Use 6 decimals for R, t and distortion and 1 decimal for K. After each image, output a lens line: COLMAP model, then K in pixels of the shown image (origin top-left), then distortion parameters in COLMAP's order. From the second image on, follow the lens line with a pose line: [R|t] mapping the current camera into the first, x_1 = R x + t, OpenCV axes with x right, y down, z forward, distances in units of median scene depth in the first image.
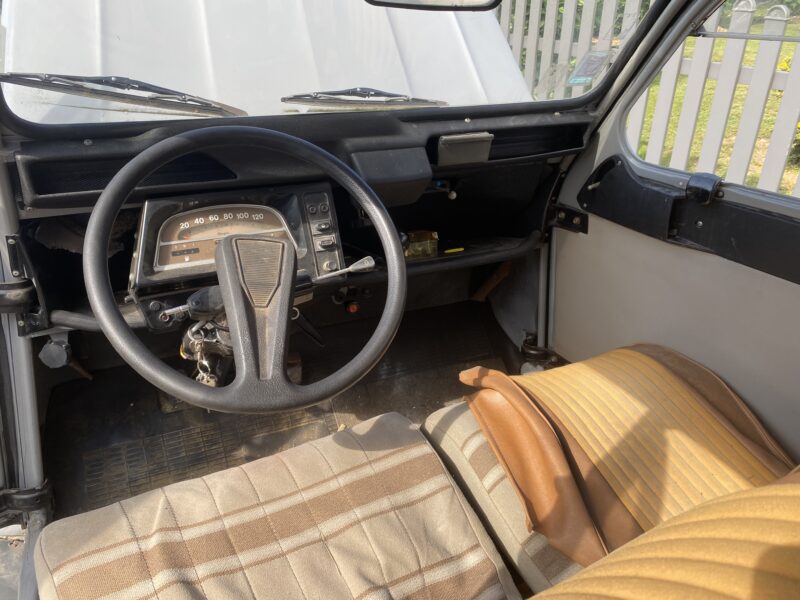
lens RADIAL K [[605.0, 0, 393.0], [0, 605.0, 281.3], [0, 0, 1]] dist [0.015147, -0.007495]
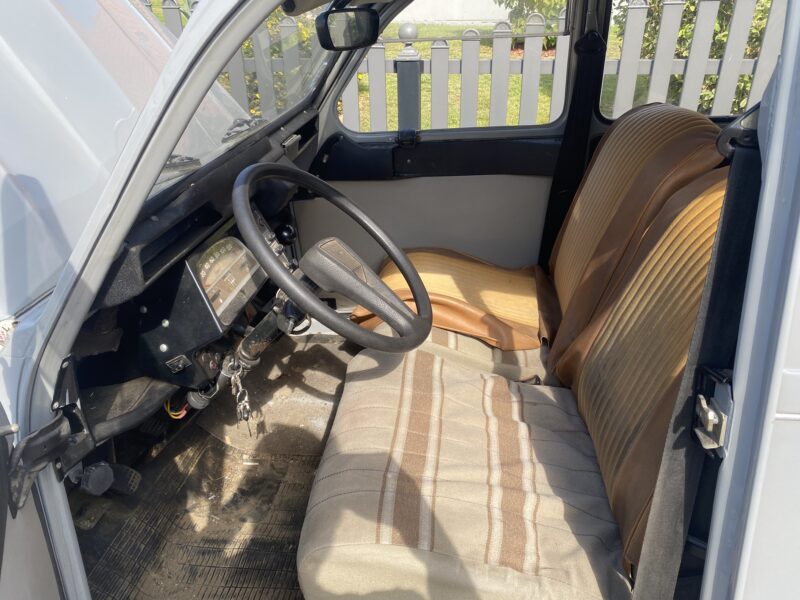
lens RADIAL K [[605.0, 0, 393.0], [0, 605.0, 281.3], [0, 0, 1]] dist [0.015147, -0.007495]
pose [[0.563716, -0.393252, 0.726345, -0.851894], [0.383853, 0.903383, 0.191195, -0.142967], [-0.731356, 0.171030, 0.660202, 0.063868]]
